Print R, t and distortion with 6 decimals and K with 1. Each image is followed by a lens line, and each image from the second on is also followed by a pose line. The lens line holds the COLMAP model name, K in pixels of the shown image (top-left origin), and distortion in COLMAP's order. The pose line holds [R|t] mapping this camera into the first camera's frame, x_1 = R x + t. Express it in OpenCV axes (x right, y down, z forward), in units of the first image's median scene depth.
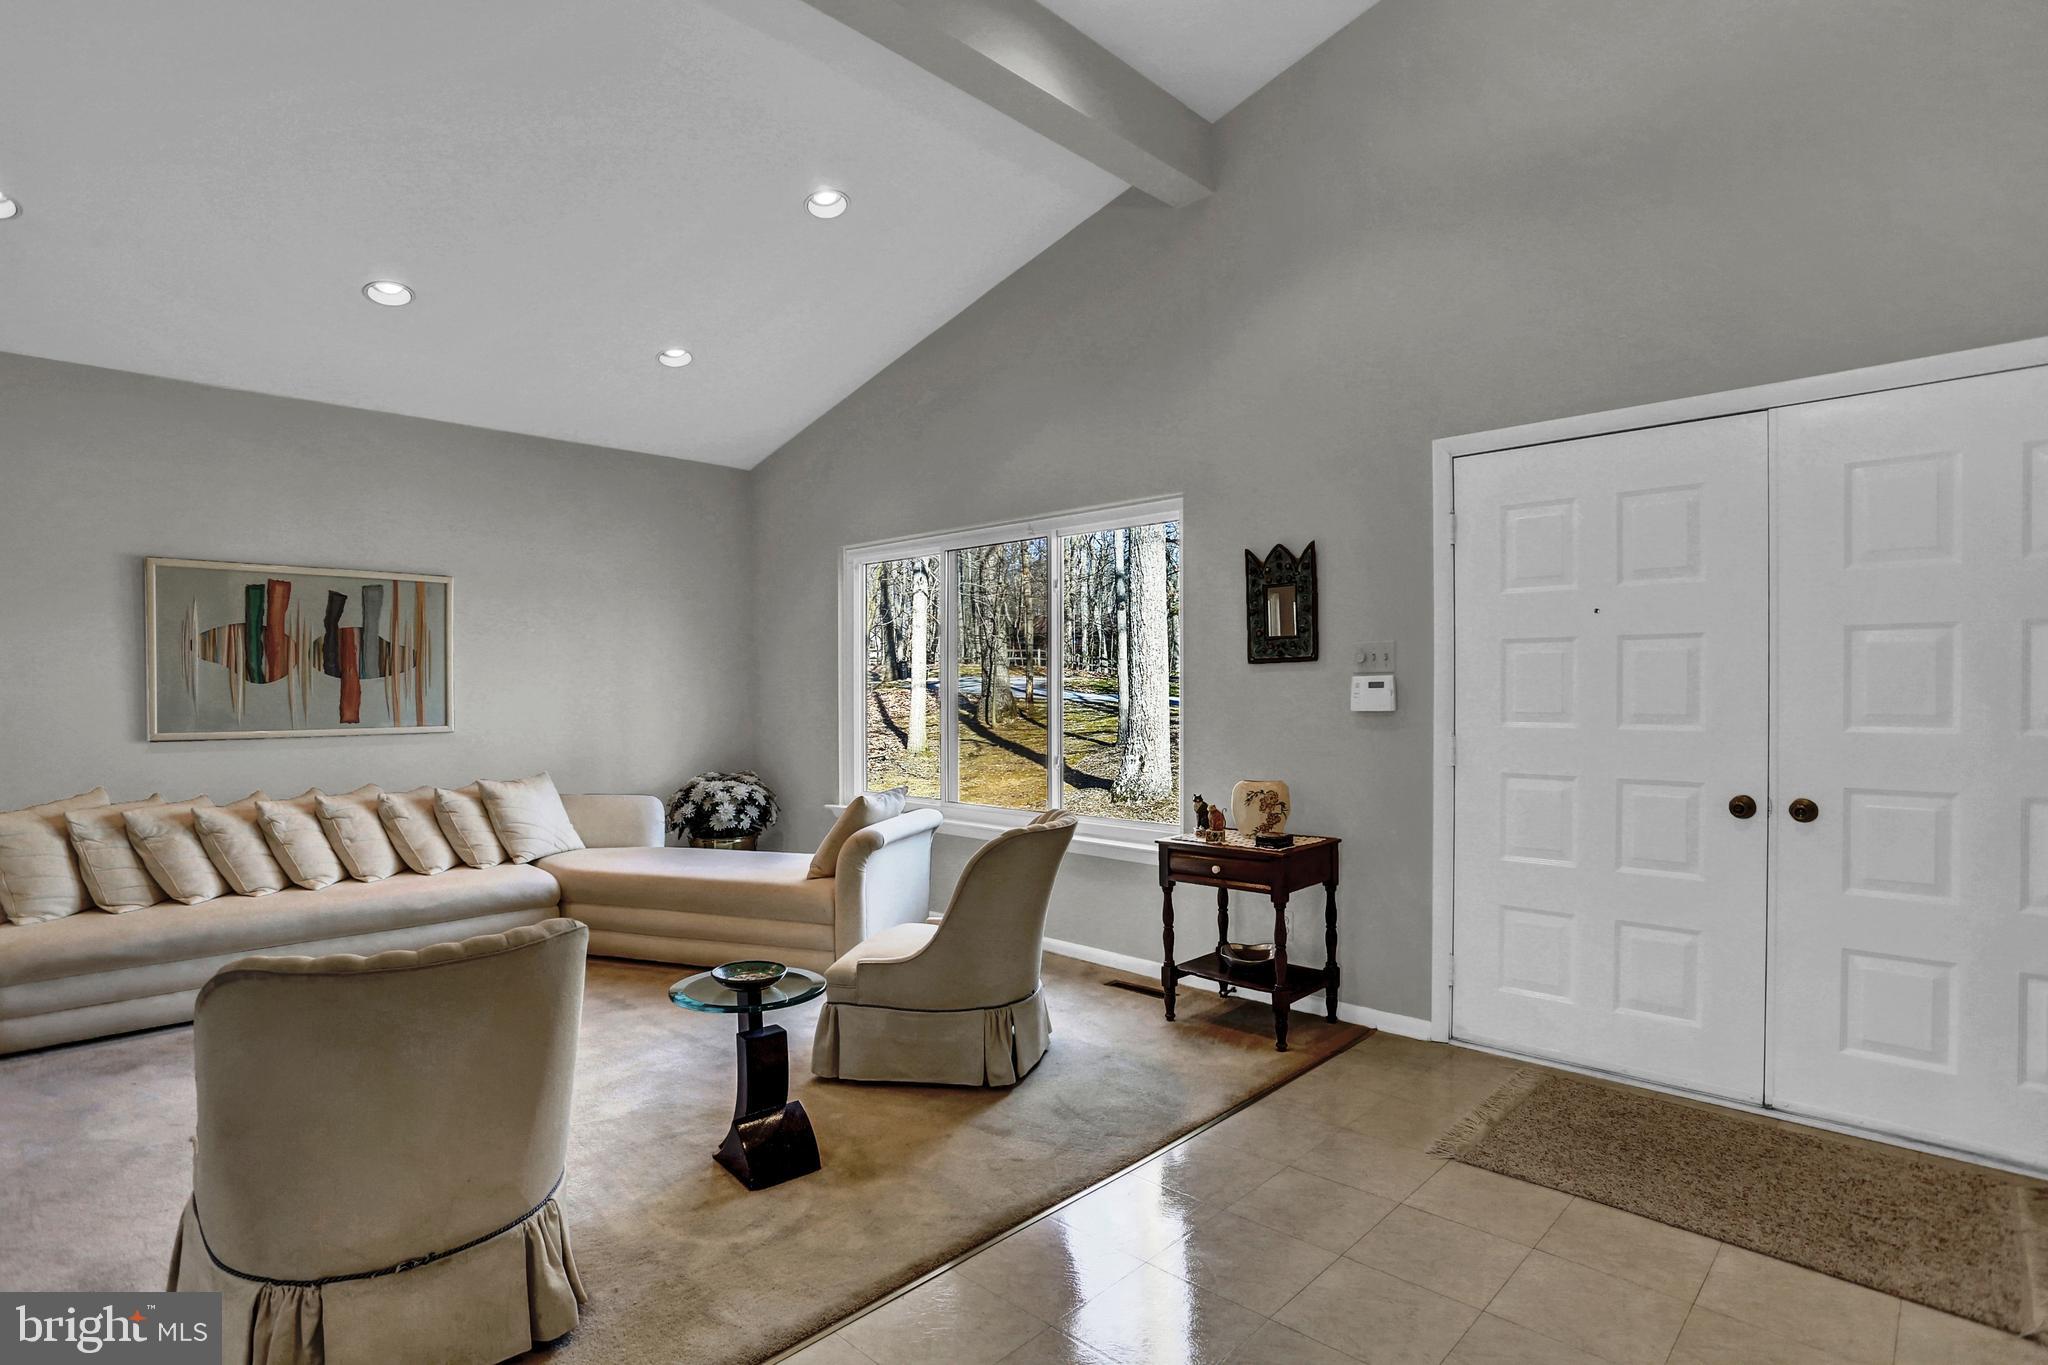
lens RADIAL K [[1044.4, 0, 1019.1], [0, 1044.4, 691.8], [0, 0, 1]] dist [-0.046028, 0.018805]
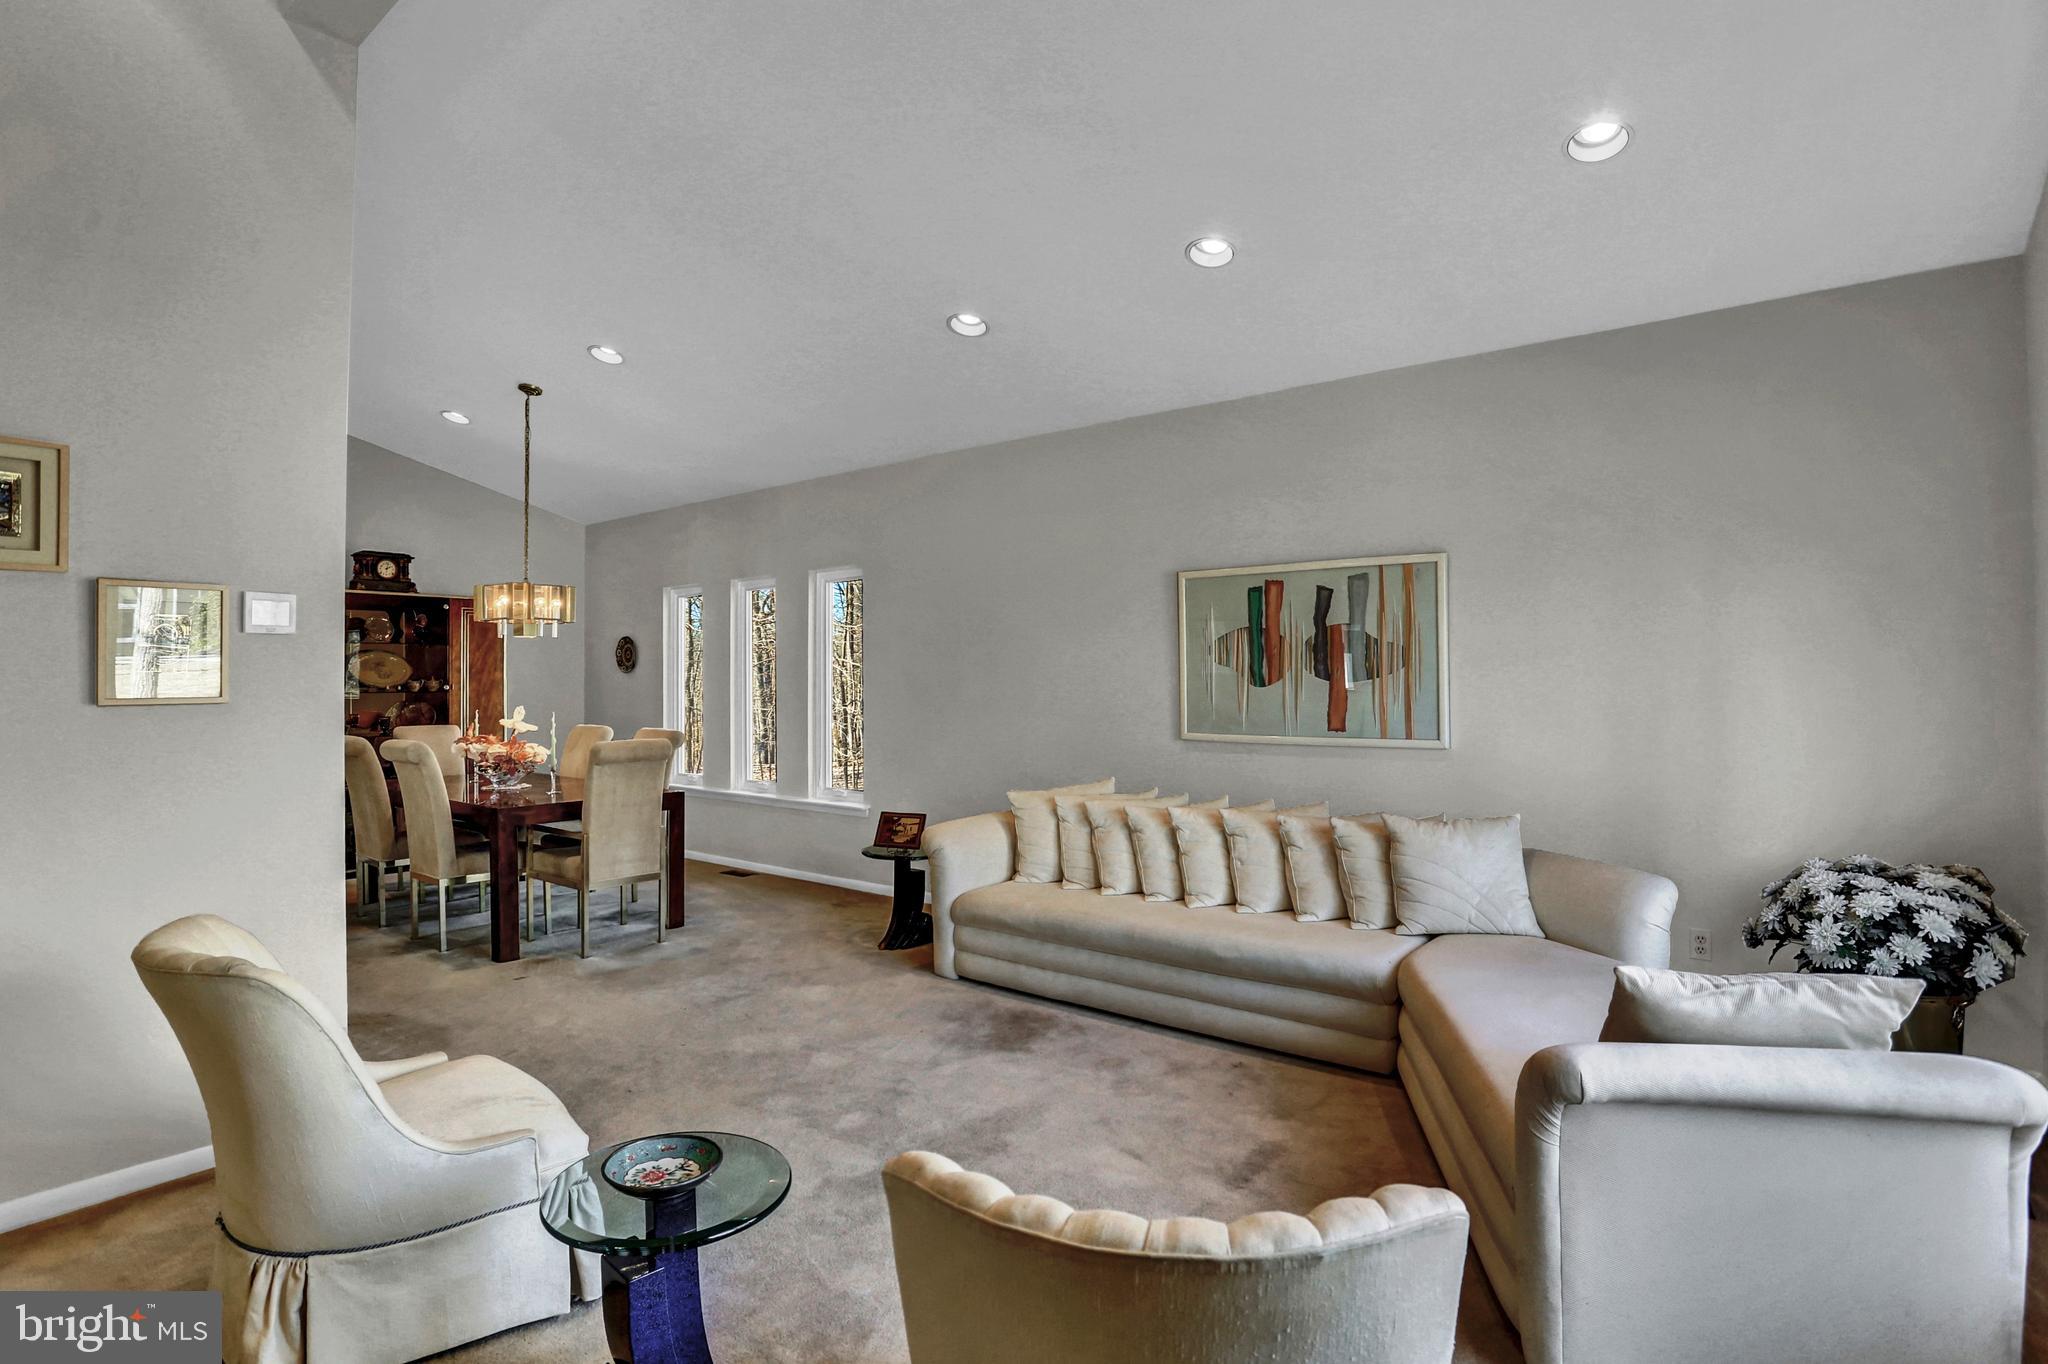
lens RADIAL K [[1038.2, 0, 1006.5], [0, 1038.2, 668.9], [0, 0, 1]] dist [-0.057098, 0.000663]
pose [[0.093622, -0.006527, -0.995586, 0.258416], [-0.001960, 0.999975, -0.006740, -0.021148], [0.995606, 0.002582, 0.093607, 0.770012]]
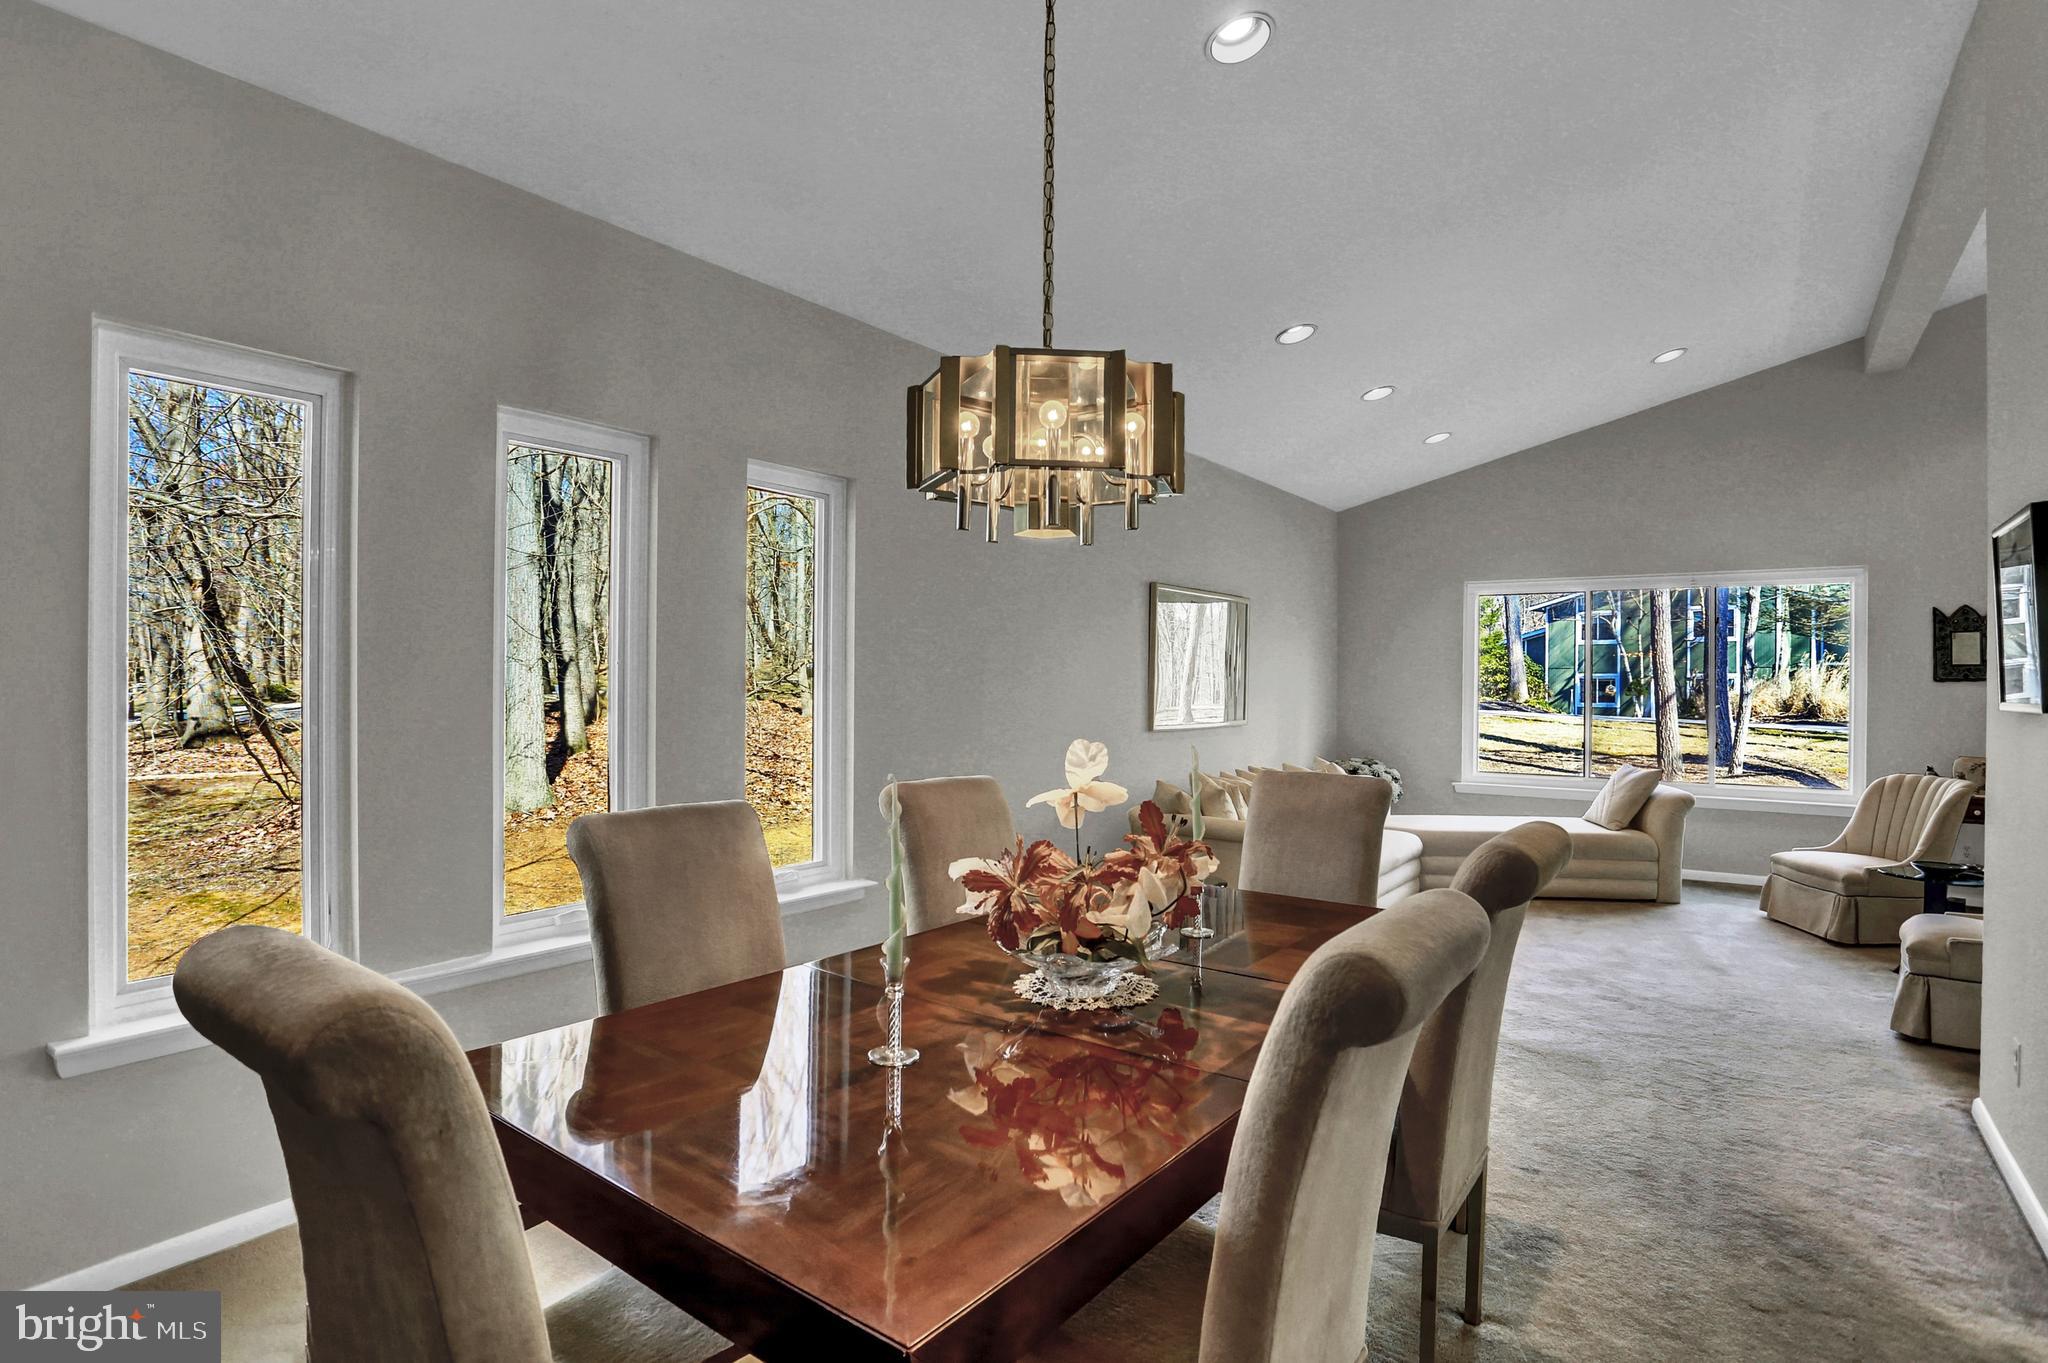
lens RADIAL K [[1014.6, 0, 1024.0], [0, 1014.6, 681.5], [0, 0, 1]] dist [-0.050317, 0.016005]
pose [[0.989211, 0.013070, 0.145911, -1.295280], [-0.012213, 0.999903, -0.006769, -0.001635], [-0.145985, 0.004914, 0.989275, -0.227313]]
